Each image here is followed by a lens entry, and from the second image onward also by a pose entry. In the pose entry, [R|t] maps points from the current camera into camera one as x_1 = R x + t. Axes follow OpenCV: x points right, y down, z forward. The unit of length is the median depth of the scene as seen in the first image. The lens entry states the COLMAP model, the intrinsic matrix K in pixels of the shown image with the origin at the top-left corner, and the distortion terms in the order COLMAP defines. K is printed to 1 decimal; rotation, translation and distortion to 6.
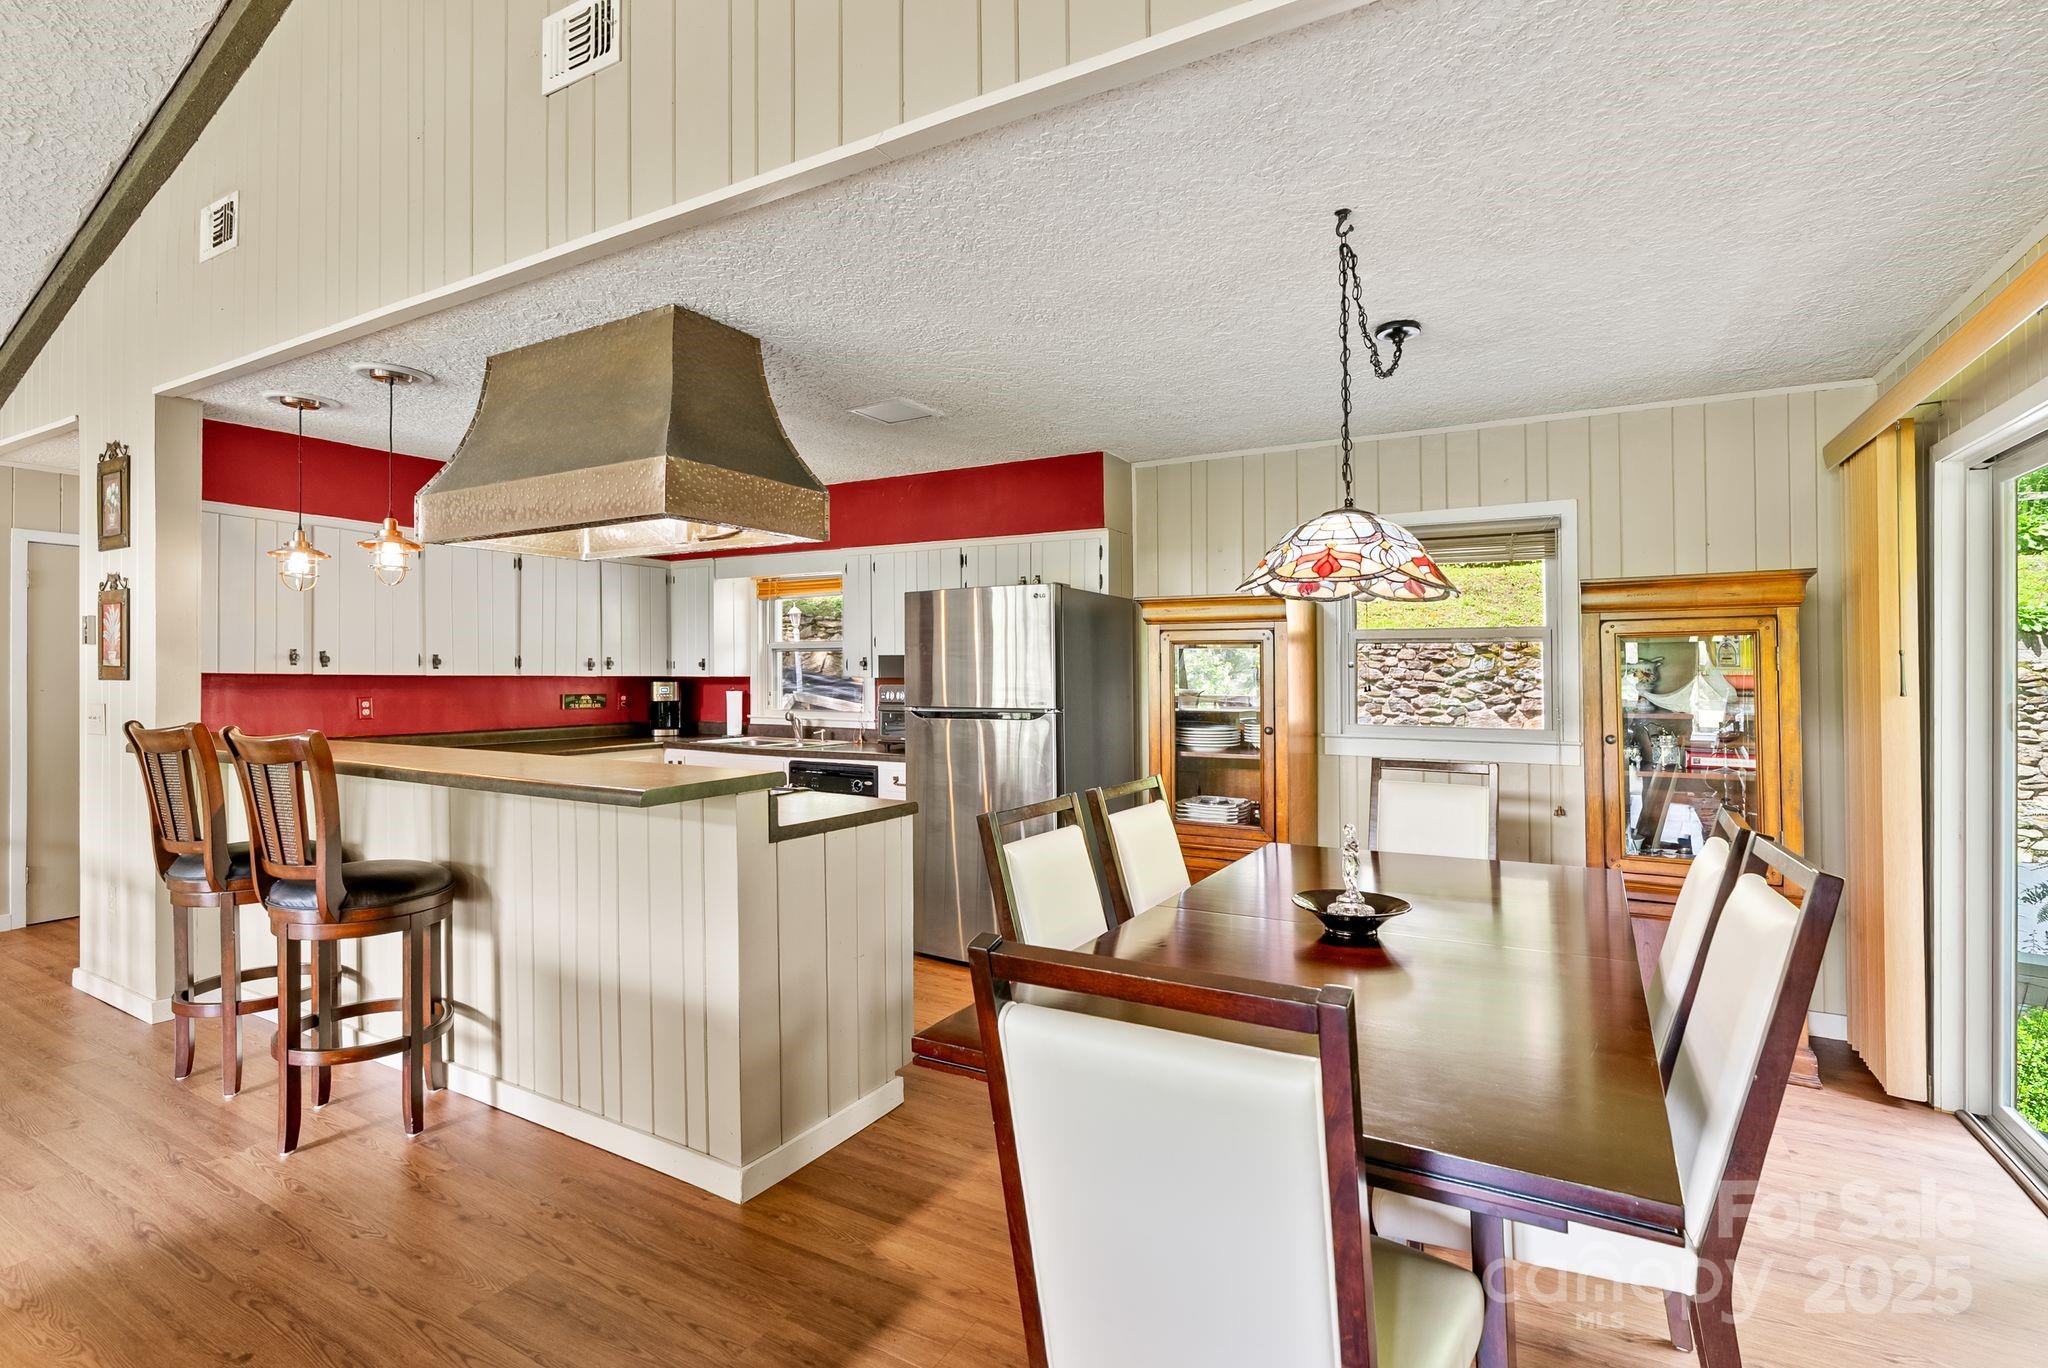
lens RADIAL K [[952.4, 0, 1021.5], [0, 952.4, 676.2], [0, 0, 1]] dist [-0.004844, 0.002755]
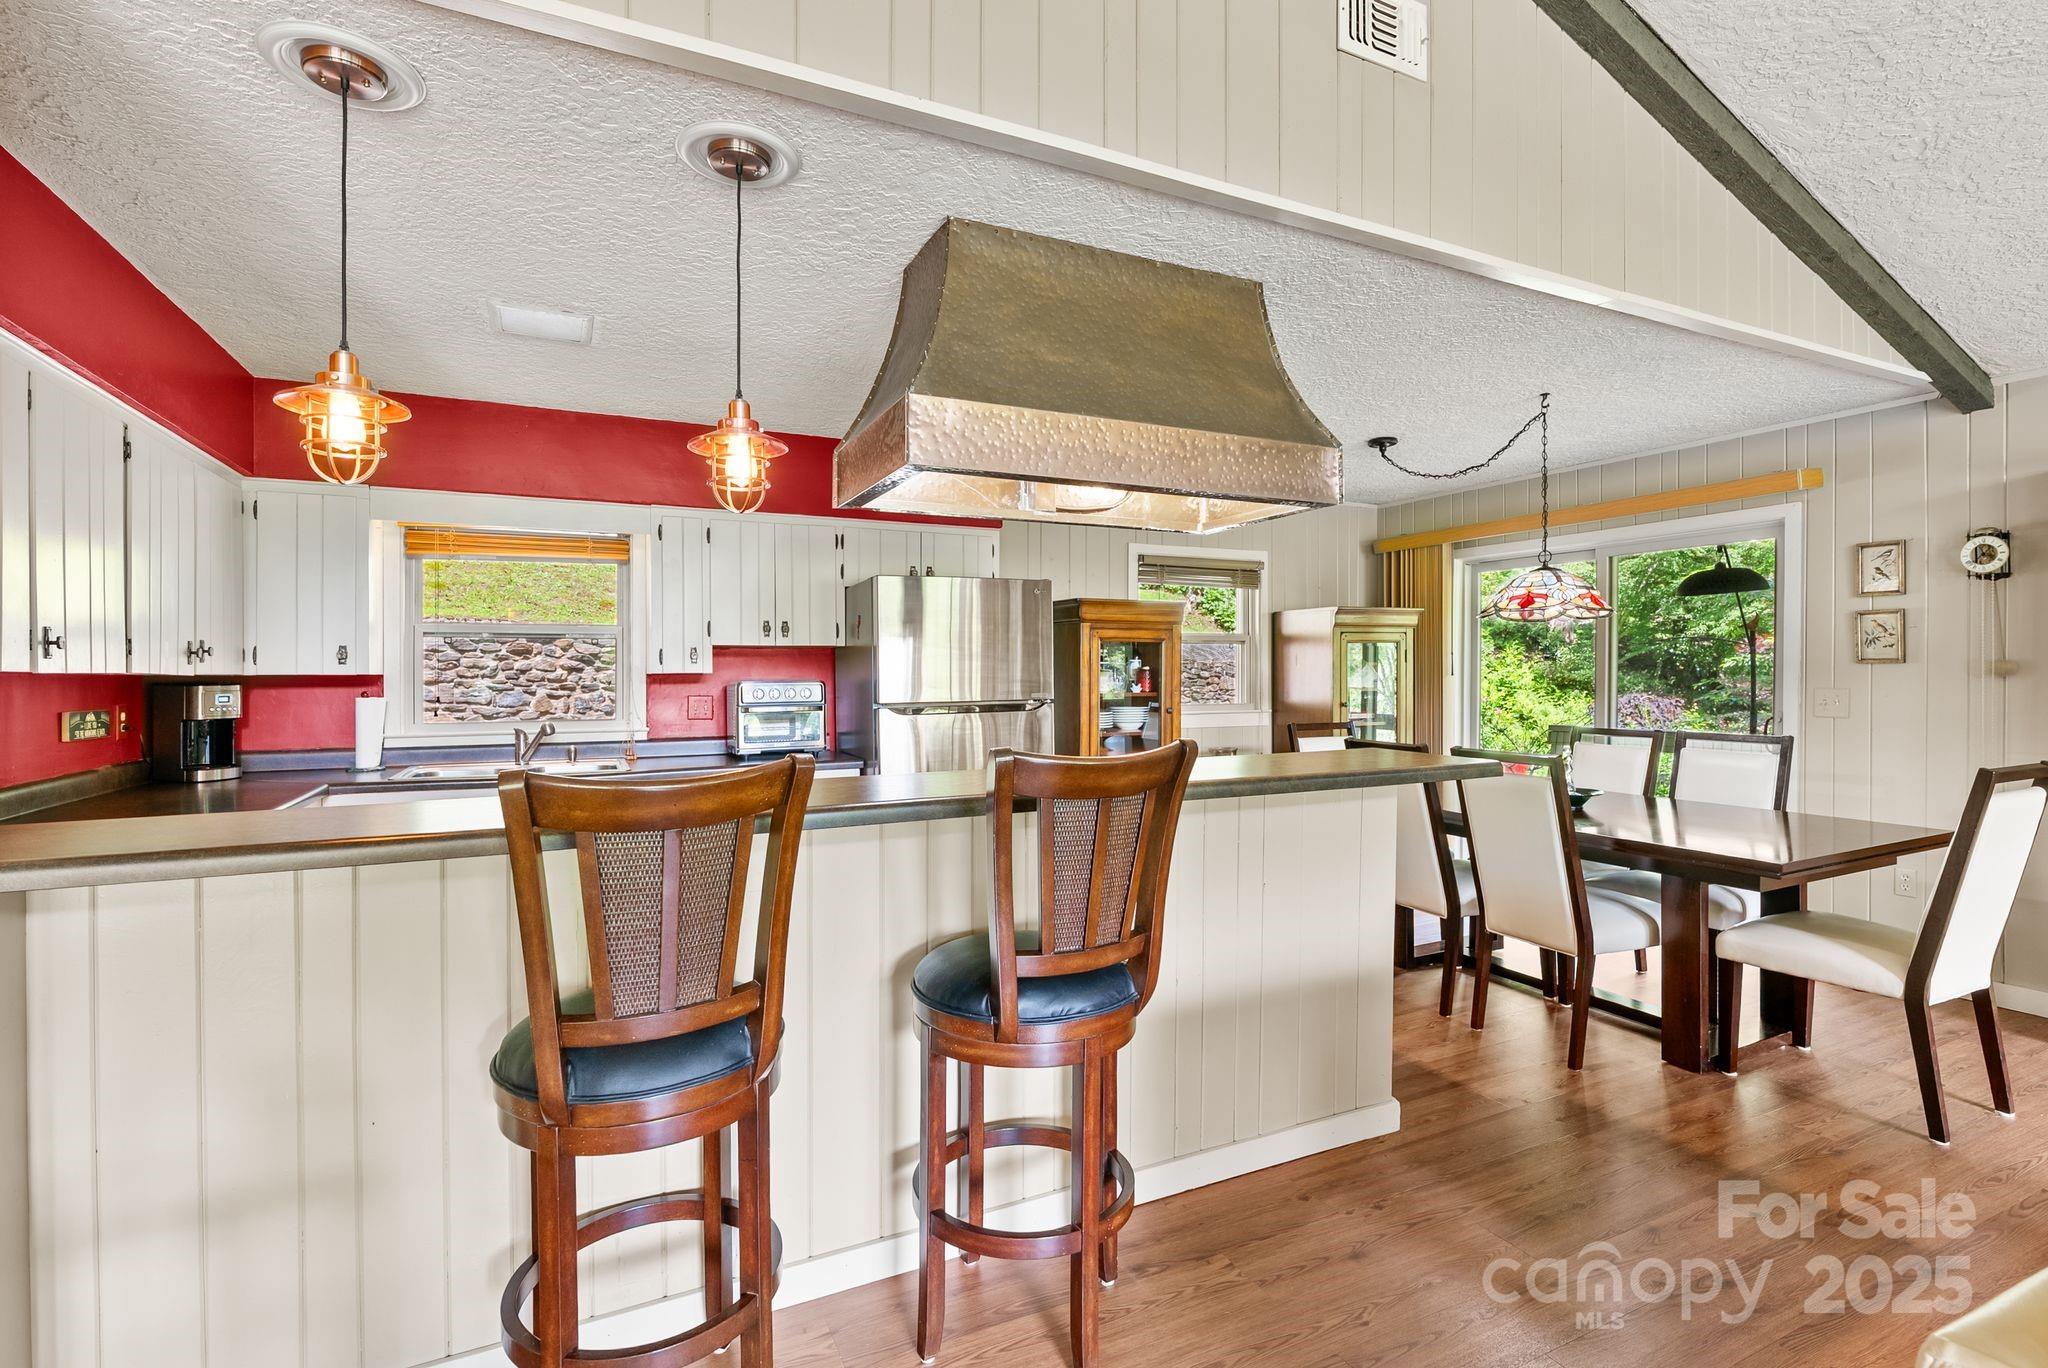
lens RADIAL K [[952.4, 0, 1014.6], [0, 952.4, 689.3], [0, 0, 1]] dist [-0.004844, 0.002755]
pose [[0.564199, -0.022047, 0.825344, -0.916182], [0.007952, 0.999742, 0.021270, 0.000590], [-0.825601, -0.005437, 0.564229, 0.458059]]
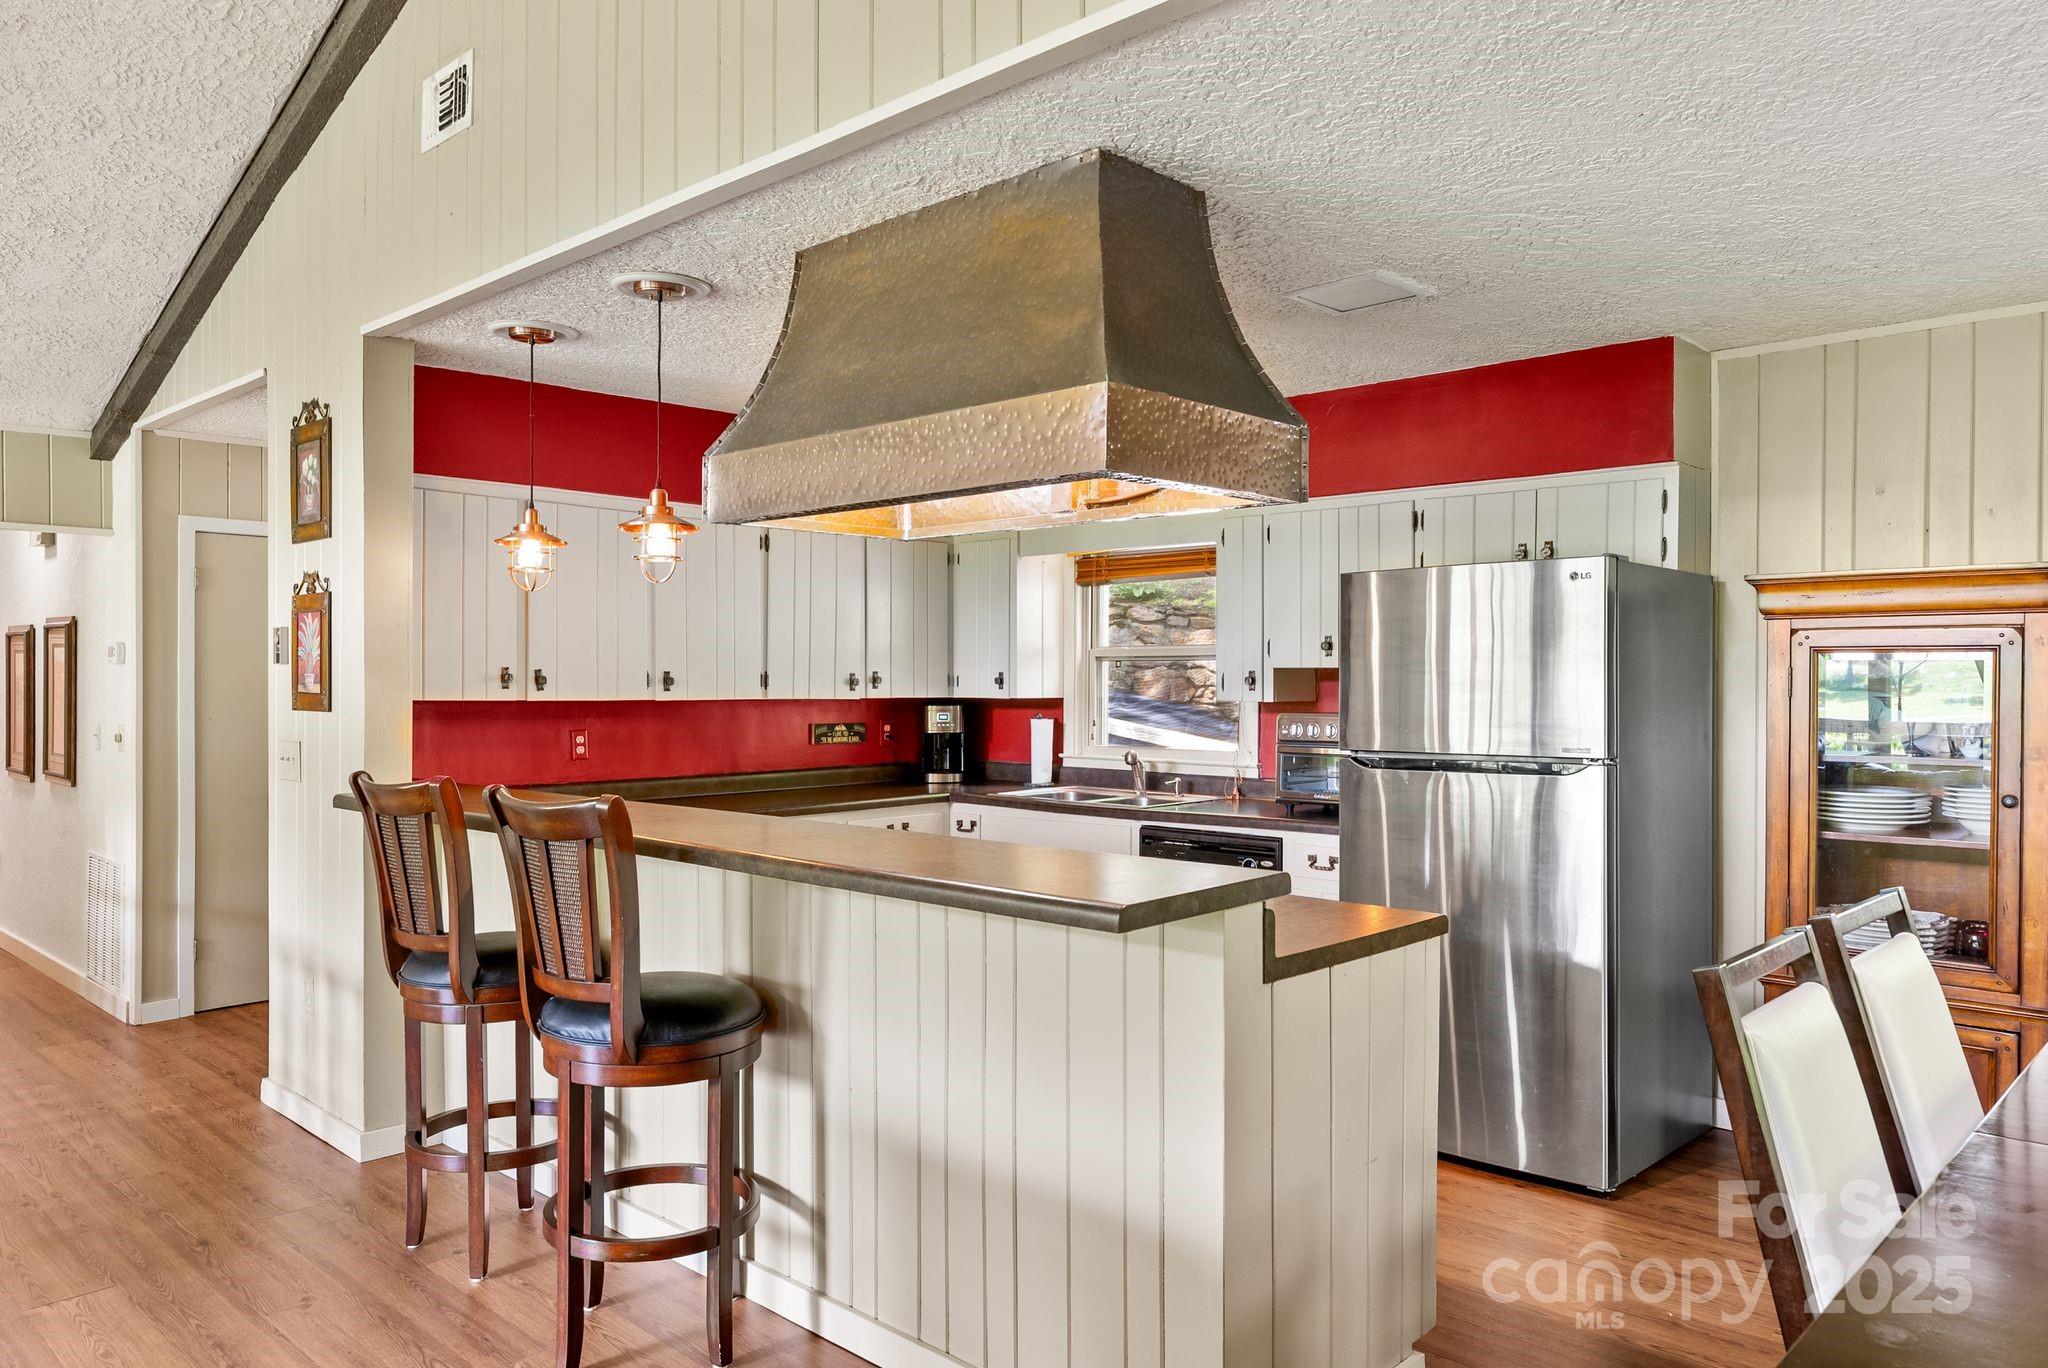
lens RADIAL K [[1376.0, 0, 1018.4], [0, 1376.0, 695.9], [0, 0, 1]] dist [0.004670, 0.003678]
pose [[0.973207, -0.000380, -0.229929, -0.141047], [0.002754, 0.999946, 0.010005, -0.017585], [0.229913, -0.010370, 0.973156, 0.046182]]
